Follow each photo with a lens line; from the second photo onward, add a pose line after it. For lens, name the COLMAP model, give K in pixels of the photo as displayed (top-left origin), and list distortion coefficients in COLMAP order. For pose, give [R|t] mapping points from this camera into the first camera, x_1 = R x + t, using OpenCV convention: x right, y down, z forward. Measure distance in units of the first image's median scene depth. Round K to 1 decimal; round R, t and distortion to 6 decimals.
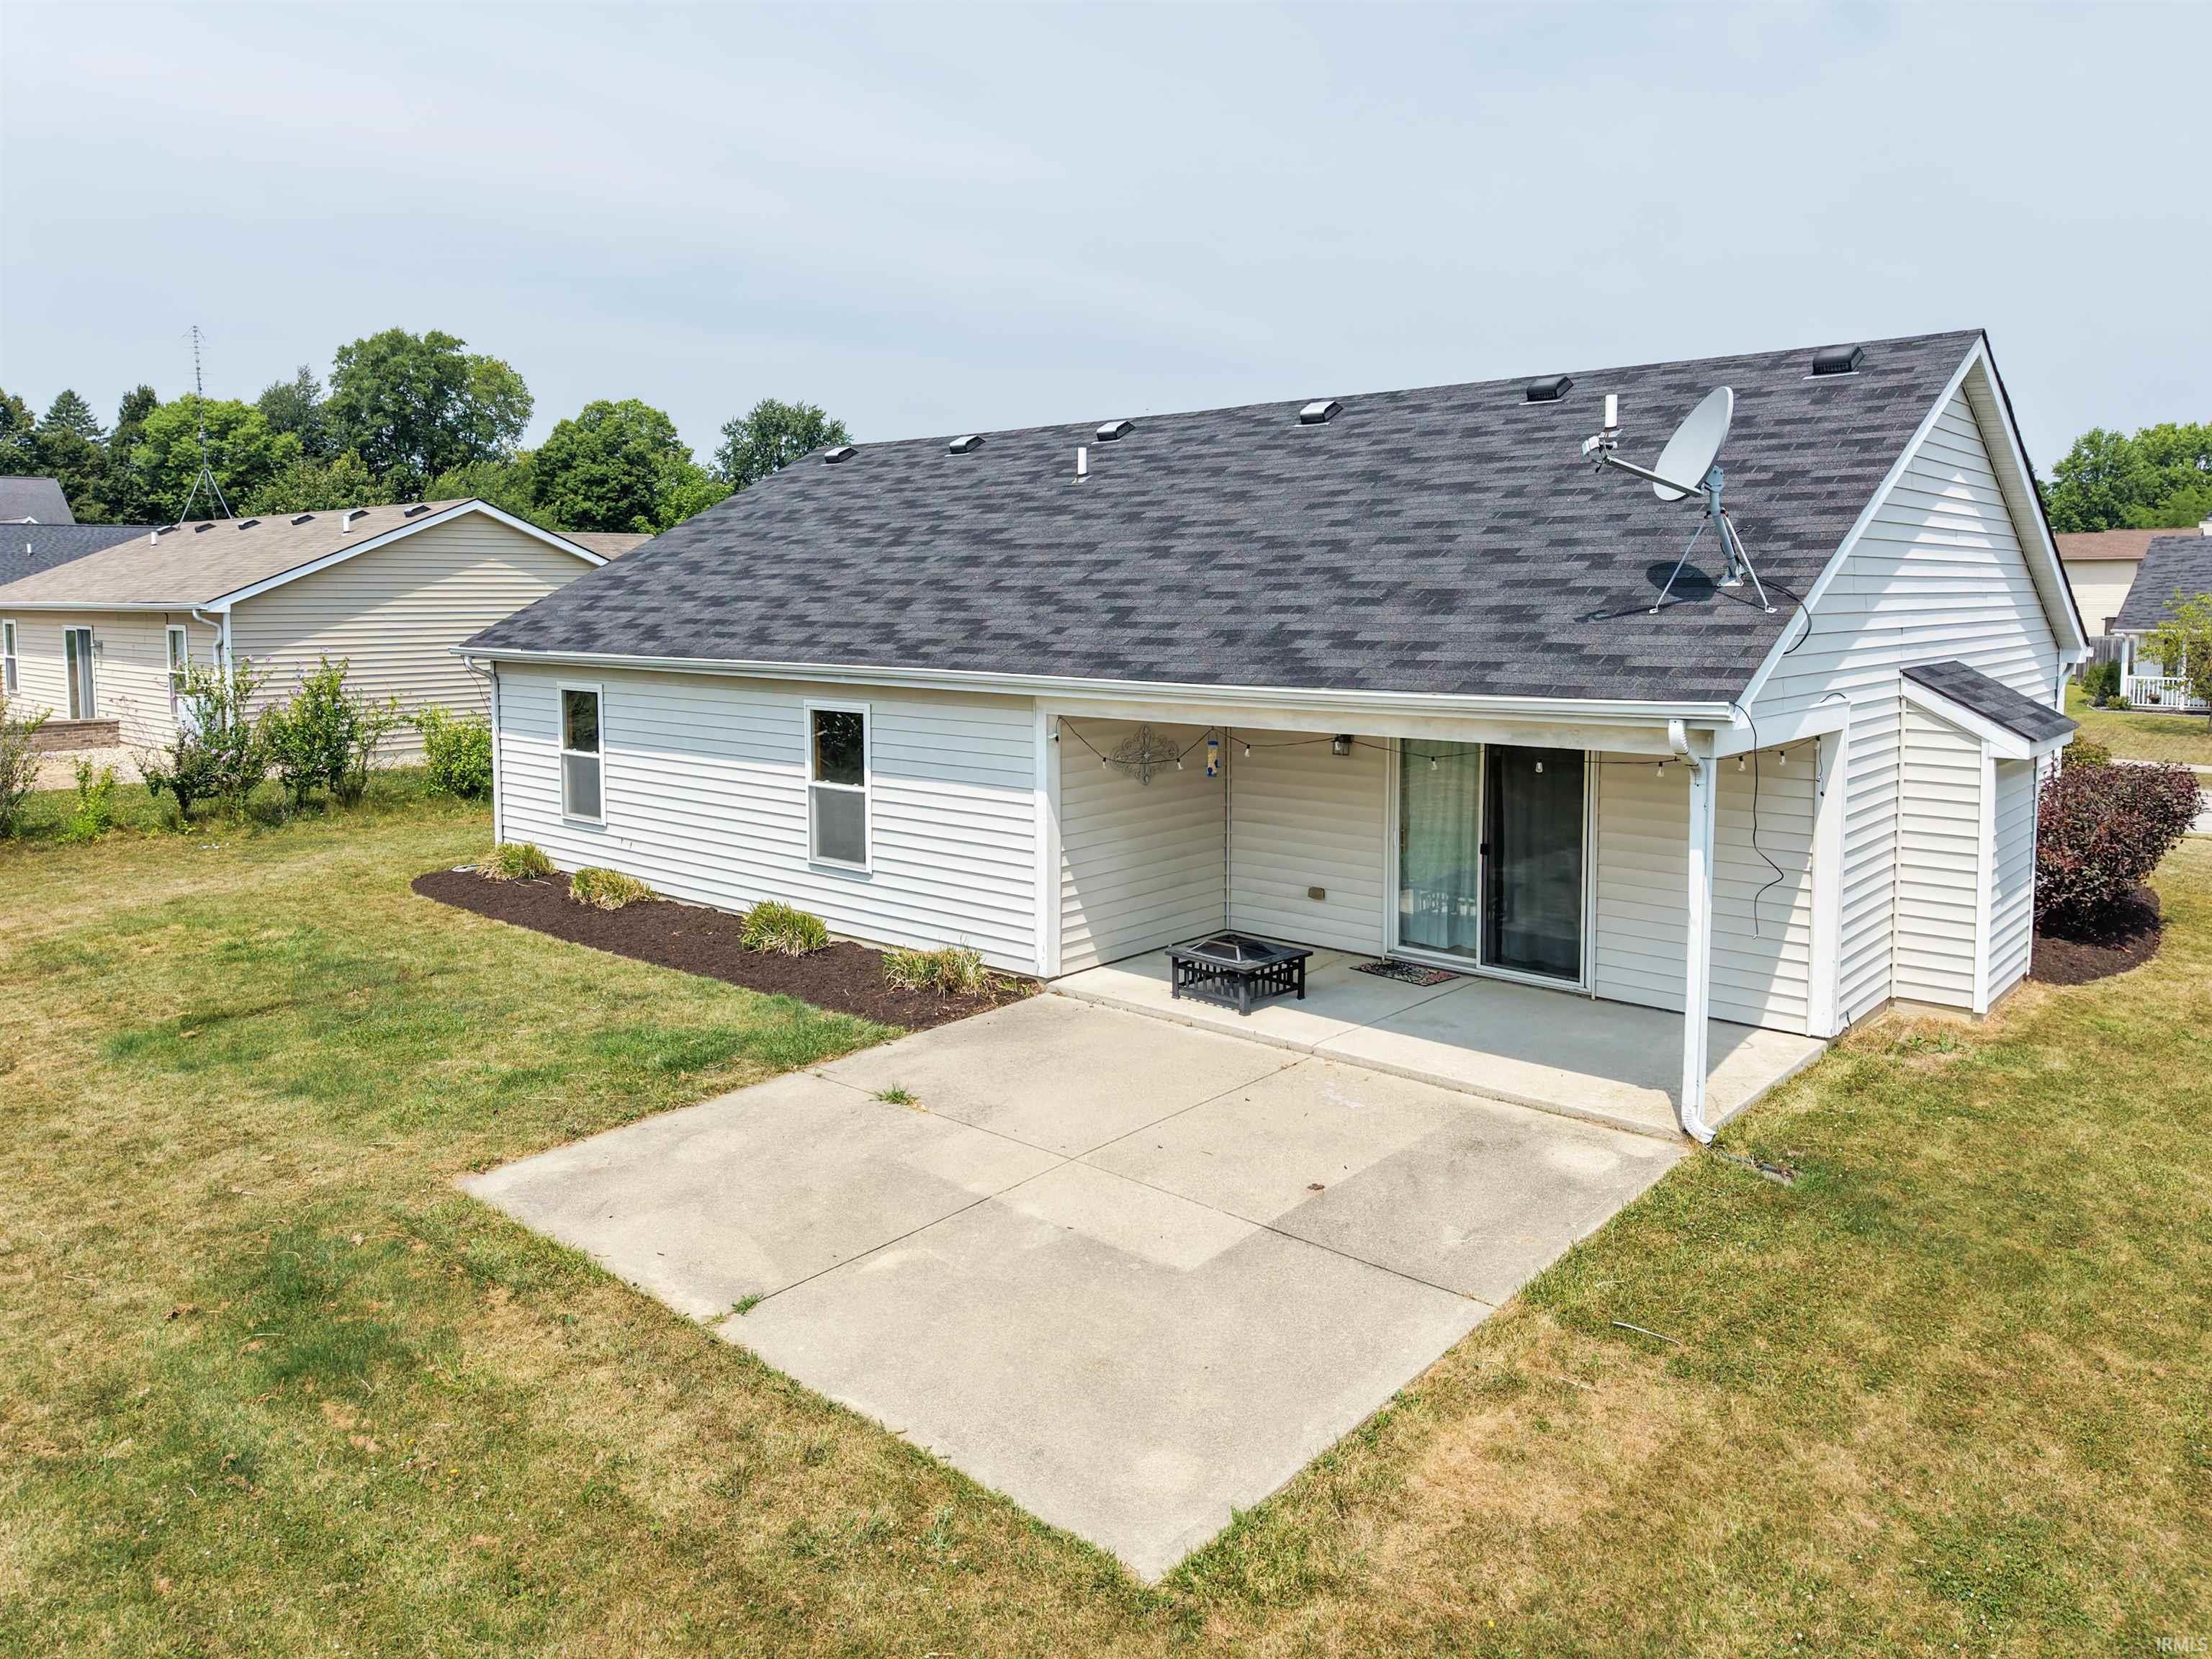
lens RADIAL K [[1533.7, 0, 1112.4], [0, 1533.7, 824.9], [0, 0, 1]] dist [0.007784, 0.000079]
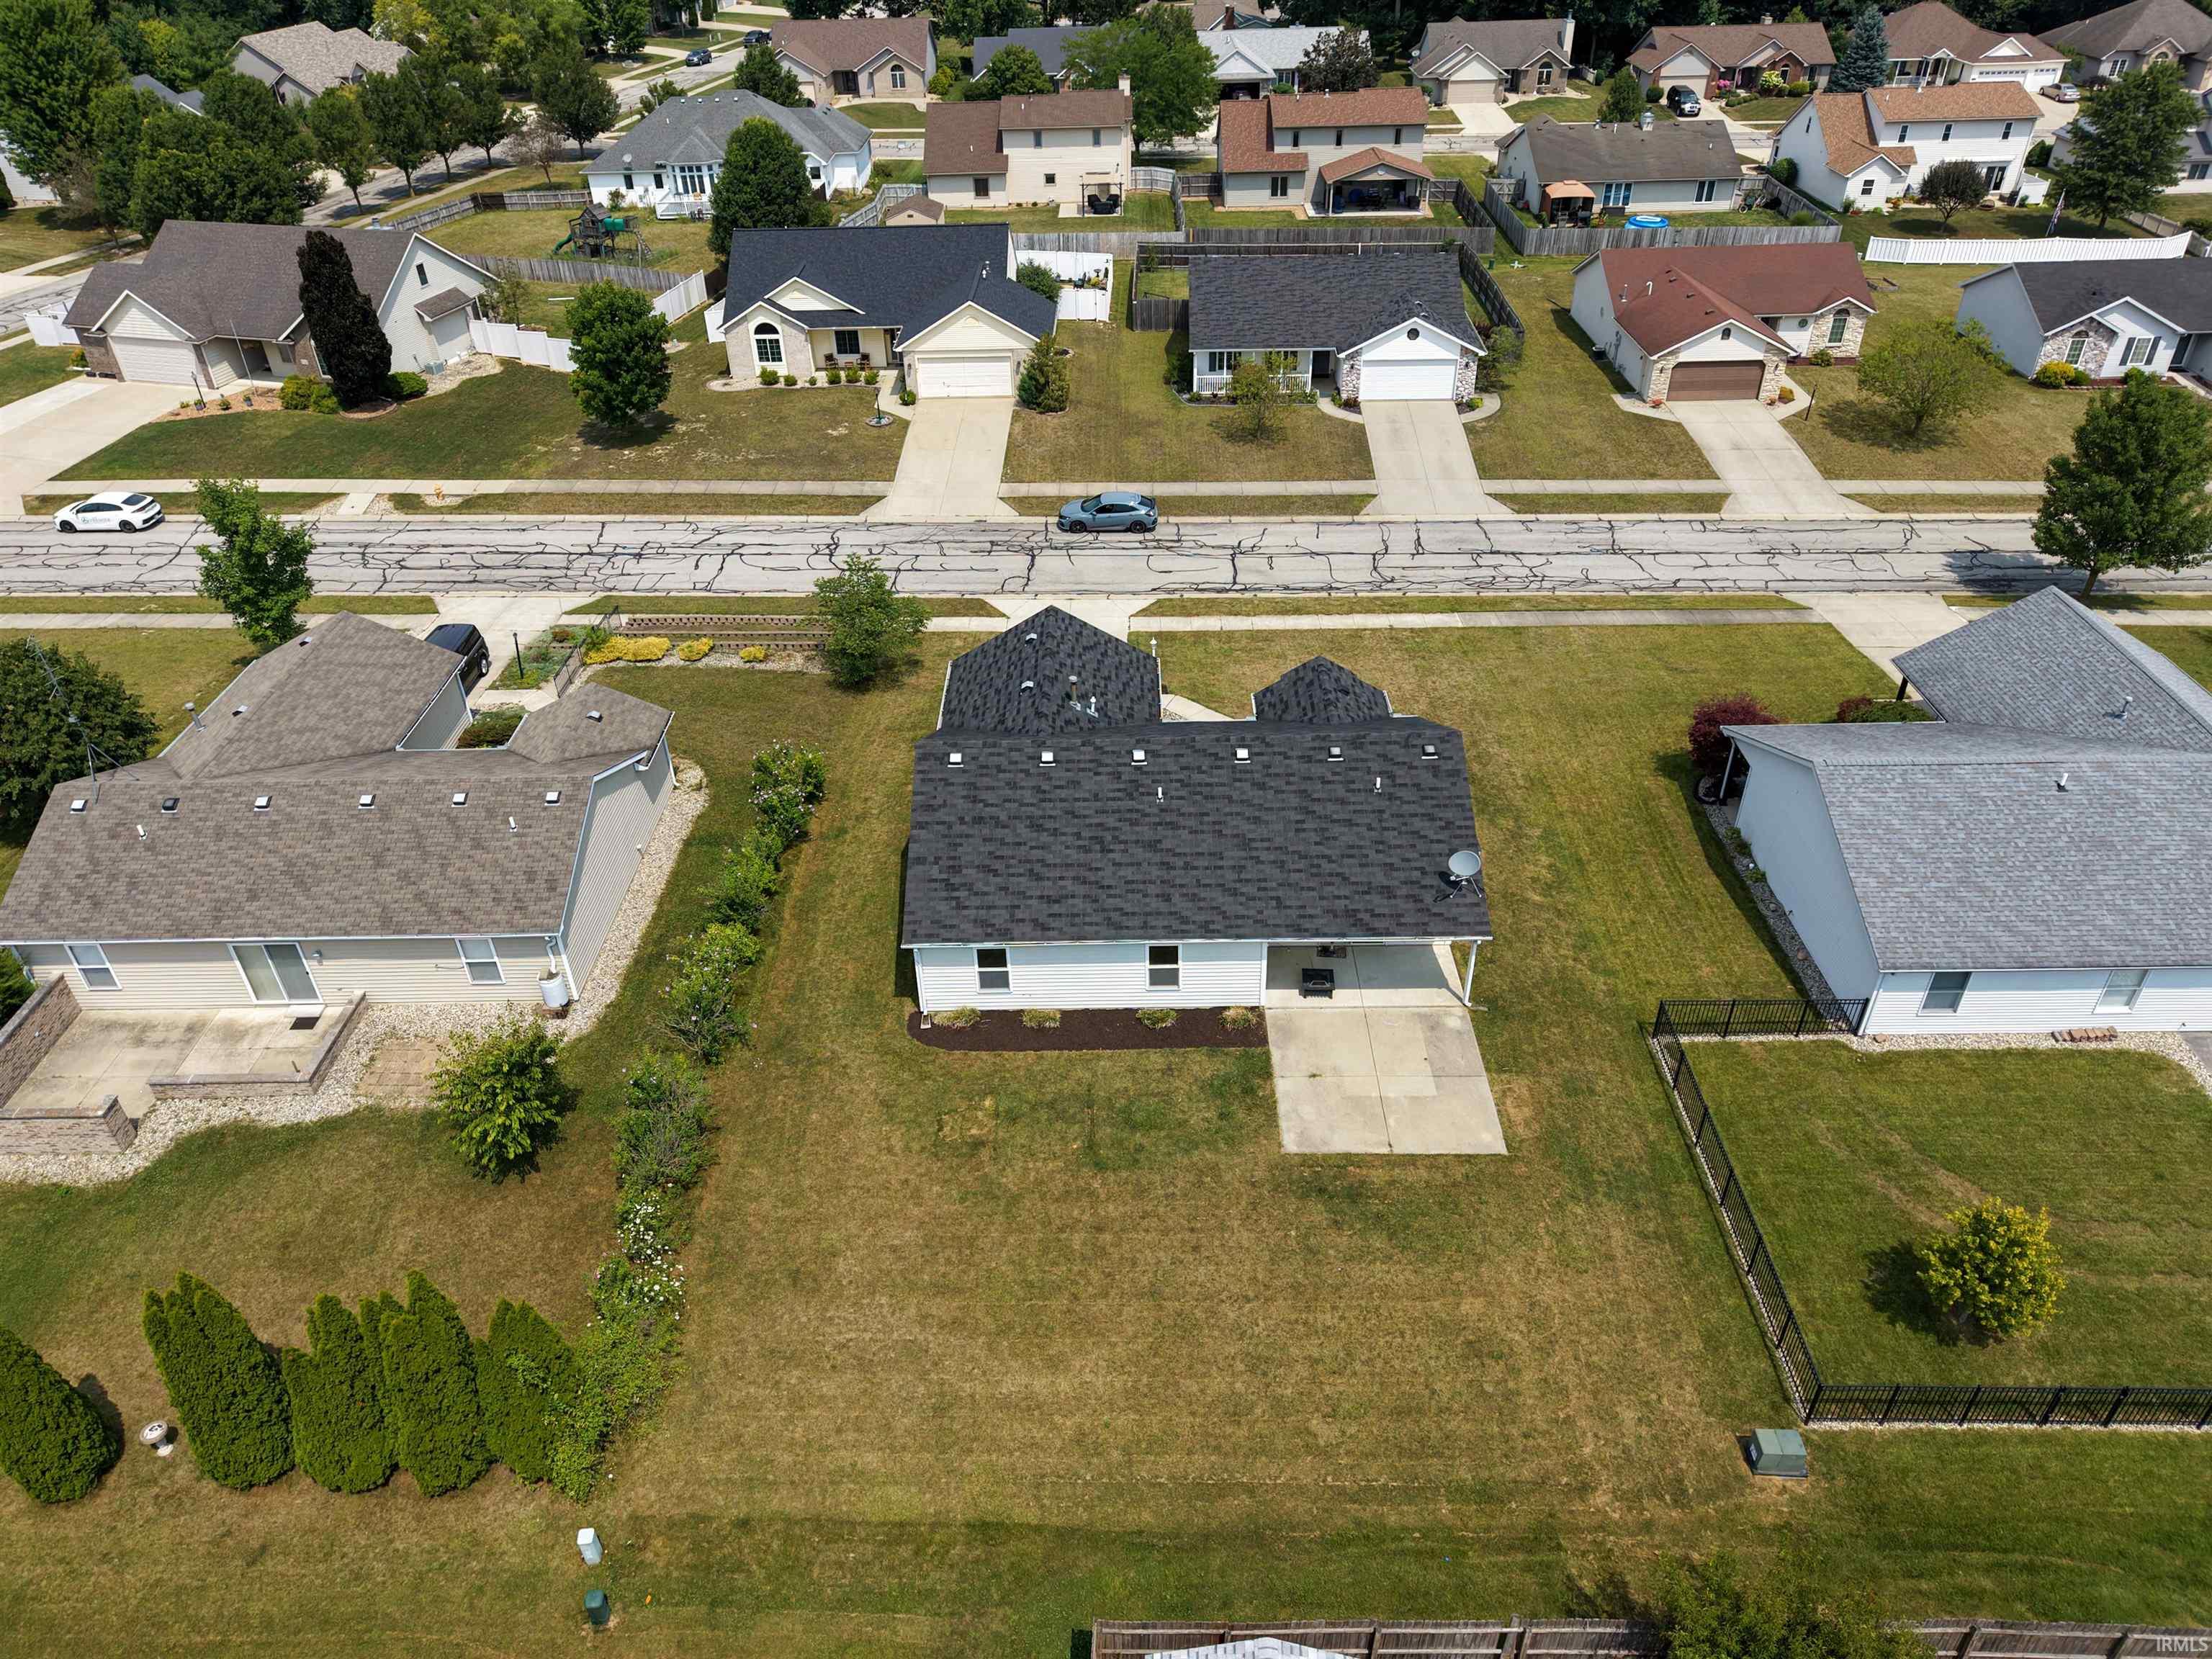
lens RADIAL K [[1492.5, 0, 1091.1], [0, 1492.5, 823.7], [0, 0, 1]] dist [0.037852, -0.033715]
pose [[0.758305, -0.379173, 0.530285, -3.148505], [0.123074, 0.882086, 0.454728, -2.928871], [-0.640177, -0.279558, 0.715556, -1.558645]]
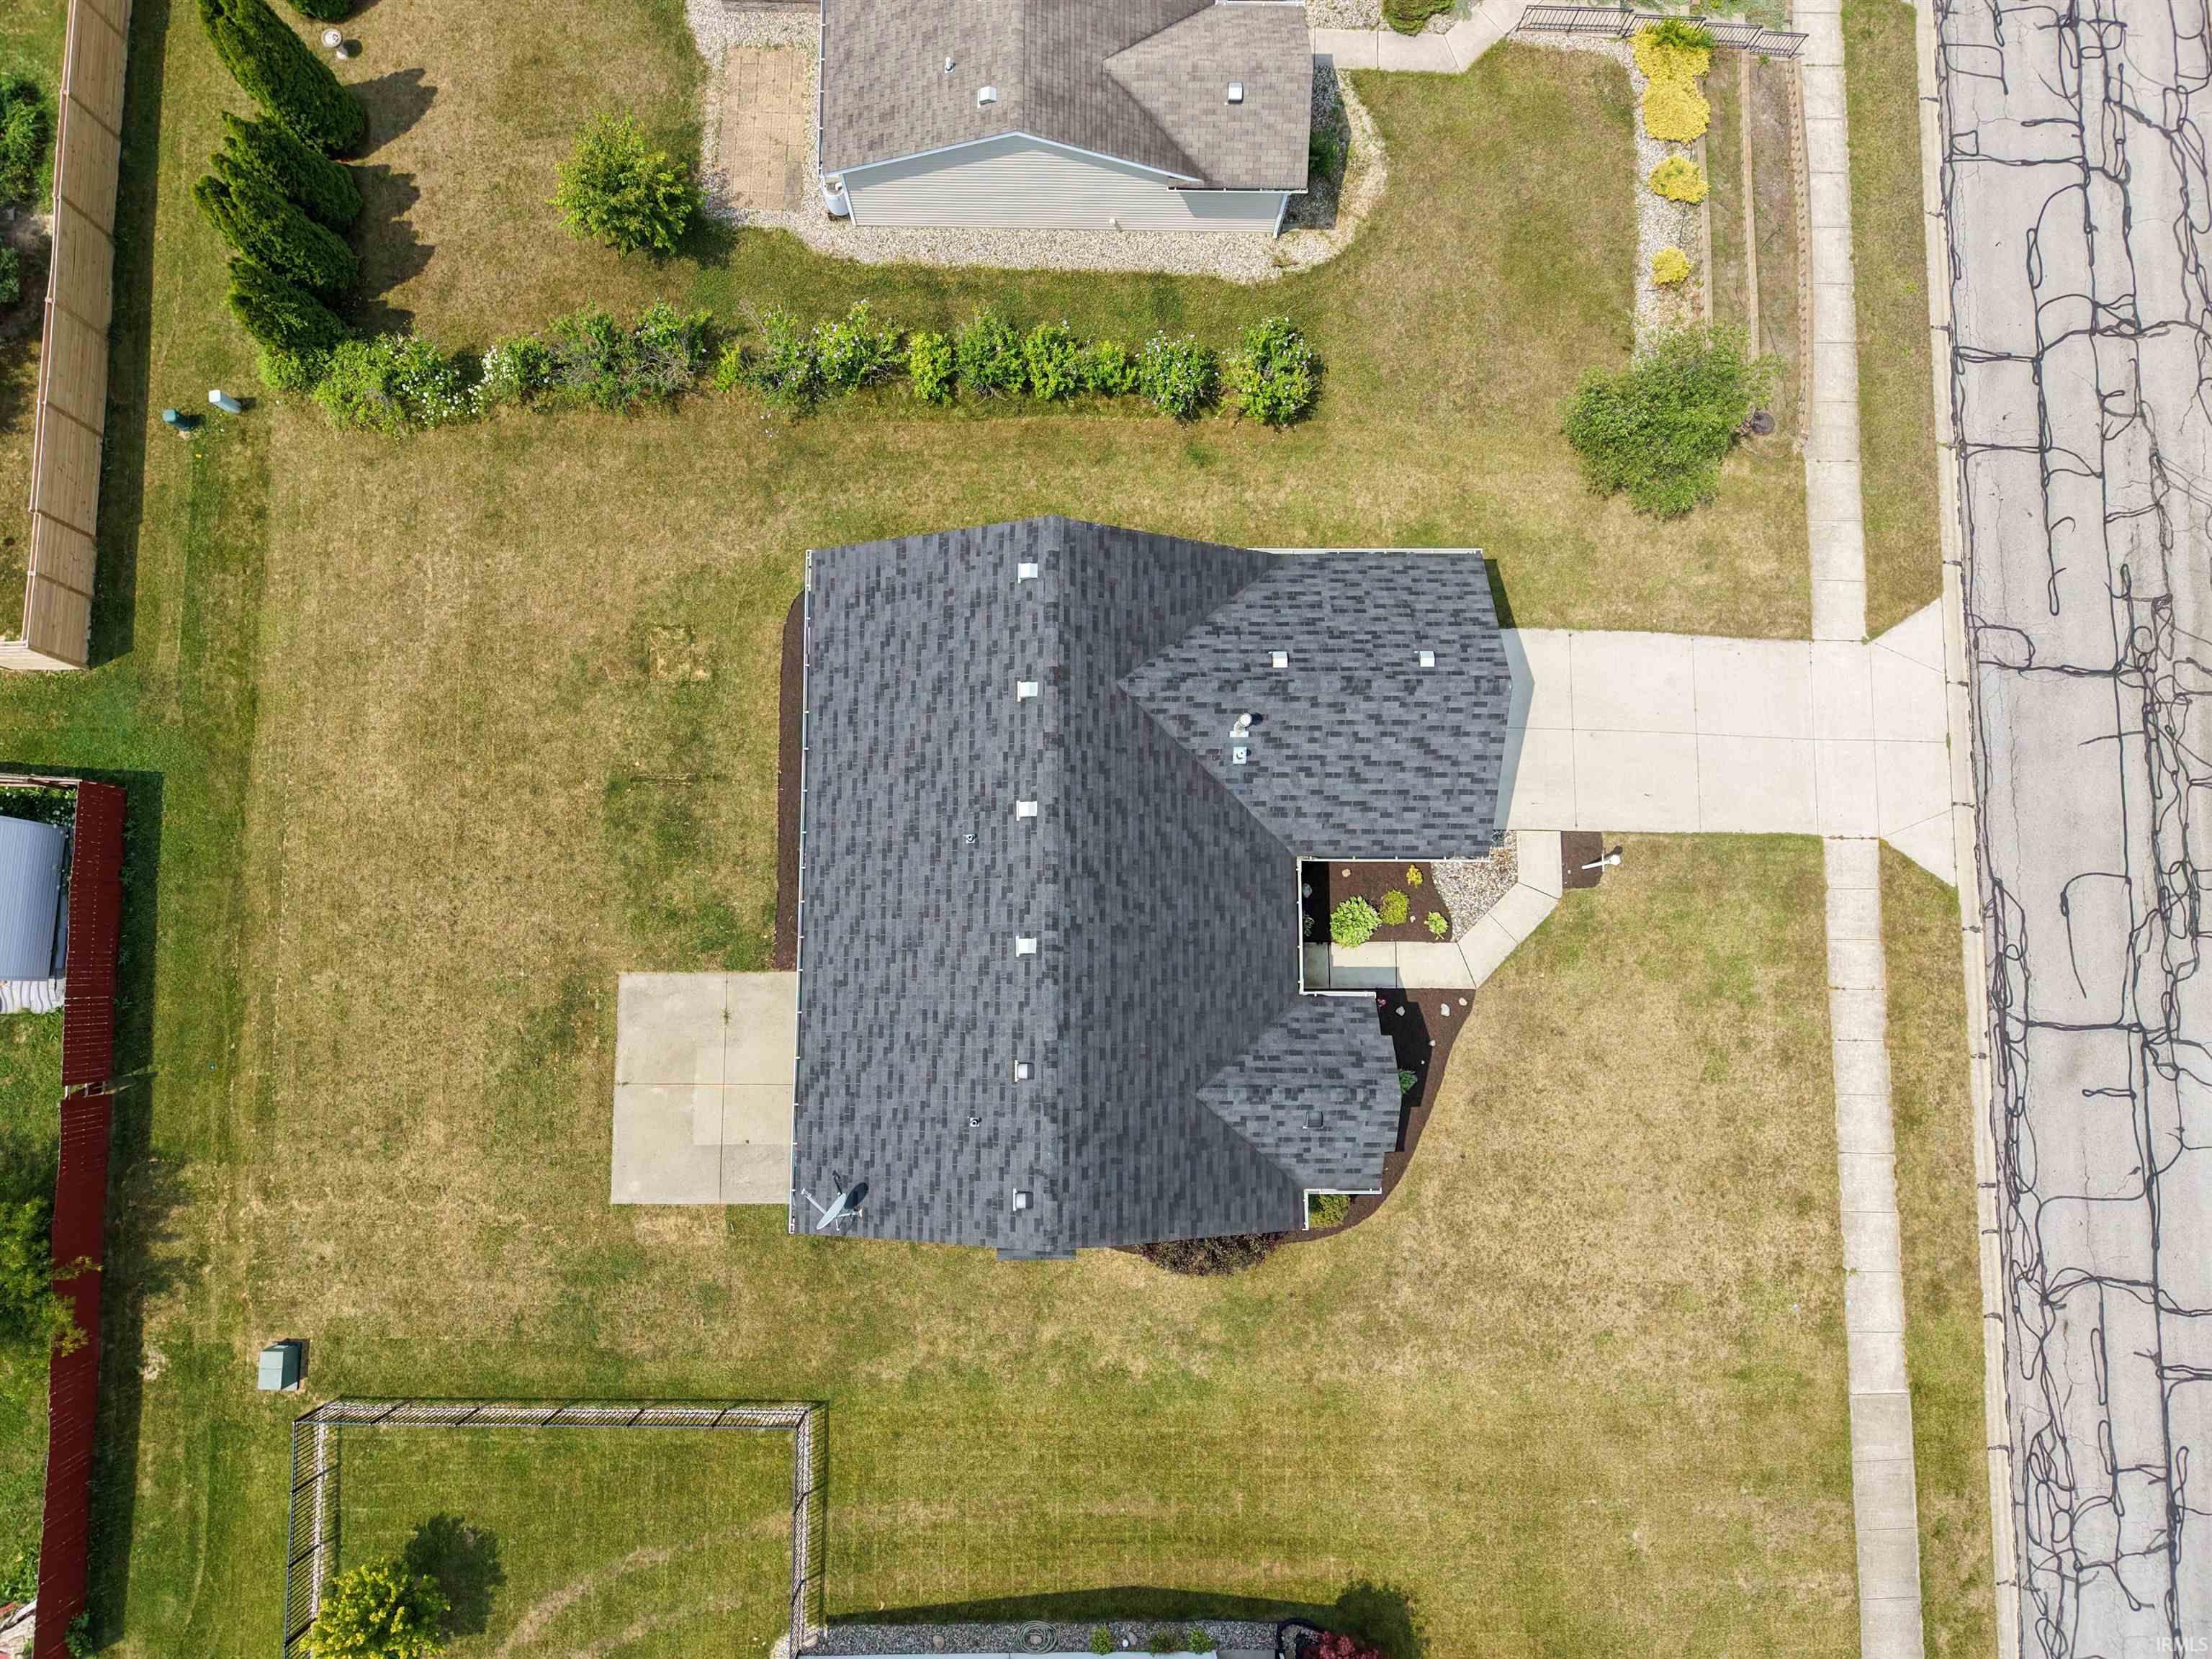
lens RADIAL K [[1533.7, 0, 1112.4], [0, 1533.7, 824.9], [0, 0, 1]] dist [0.007784, 0.000079]
pose [[0.660231, 0.748634, -0.060347, 0.460378], [-0.152512, 0.212309, 0.965228, -4.780216], [0.735415, -0.628070, 0.254349, 1.411301]]
